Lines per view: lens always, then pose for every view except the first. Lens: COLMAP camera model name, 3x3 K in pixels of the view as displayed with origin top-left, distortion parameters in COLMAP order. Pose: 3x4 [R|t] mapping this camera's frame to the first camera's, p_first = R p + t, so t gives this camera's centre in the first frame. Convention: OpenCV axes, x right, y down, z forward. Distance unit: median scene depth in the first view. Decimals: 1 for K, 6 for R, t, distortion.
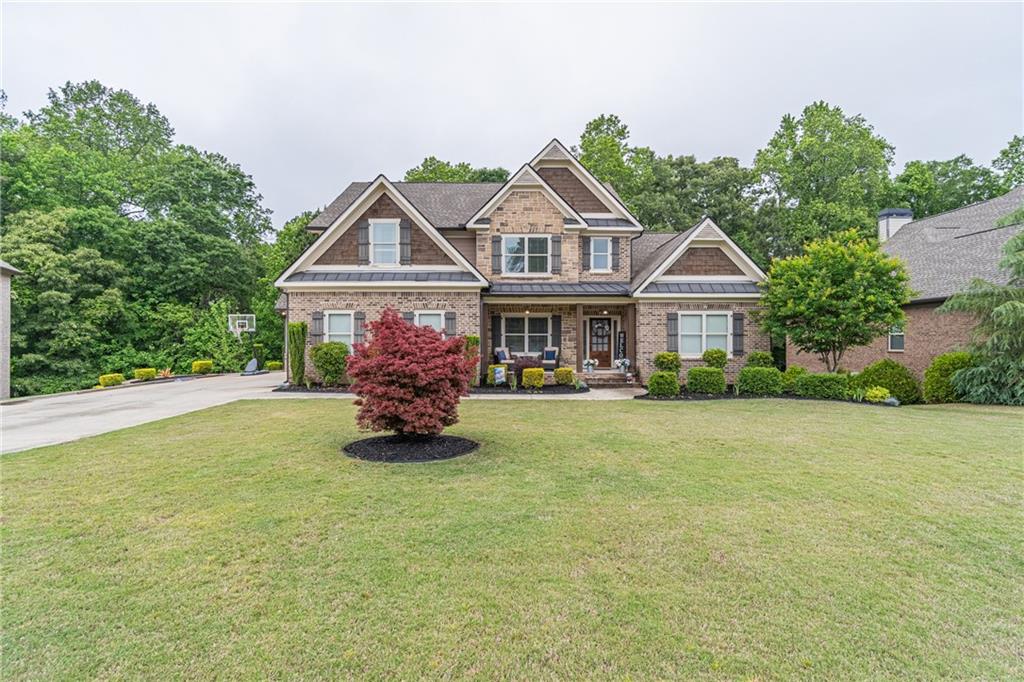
lens RADIAL K [[479.7, 0, 512.0], [0, 479.7, 341.0], [0, 0, 1]] dist [-0.001189, 0.000072]
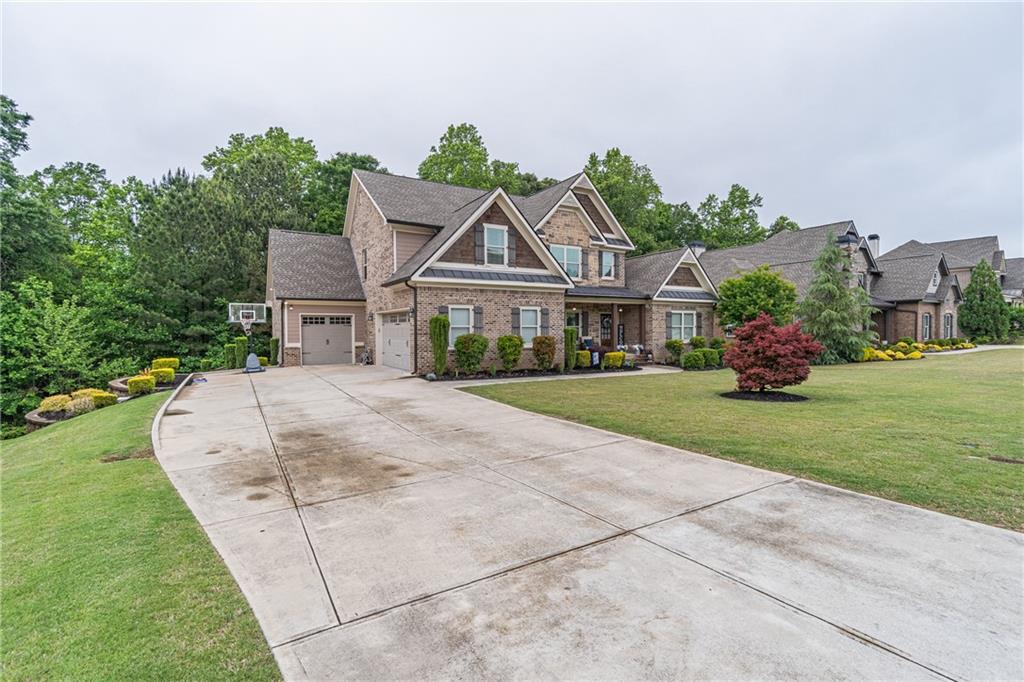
lens RADIAL K [[475.8, 0, 512.0], [0, 475.8, 337.1], [0, 0, 1]] dist [-0.004574, -0.000252]
pose [[0.865882, -0.011475, 0.500117, -0.769354], [0.003648, 0.999855, 0.016625, -0.008308], [-0.500236, -0.012571, 0.865798, 0.005891]]
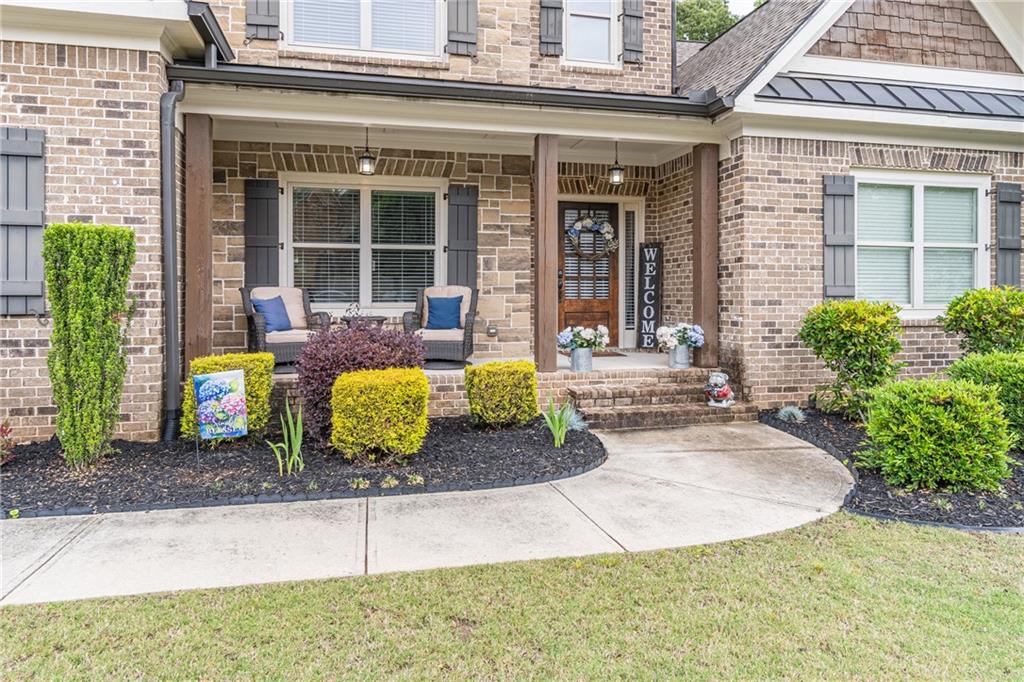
lens RADIAL K [[669.3, 0, 514.0], [0, 669.3, 290.9], [0, 0, 1]] dist [0.001836, 0.000853]
pose [[0.976319, 0.001126, 0.216334, 0.033154], [-0.000740, 0.999998, -0.001866, 0.017478], [-0.216335, 0.001662, 0.976318, 0.610876]]
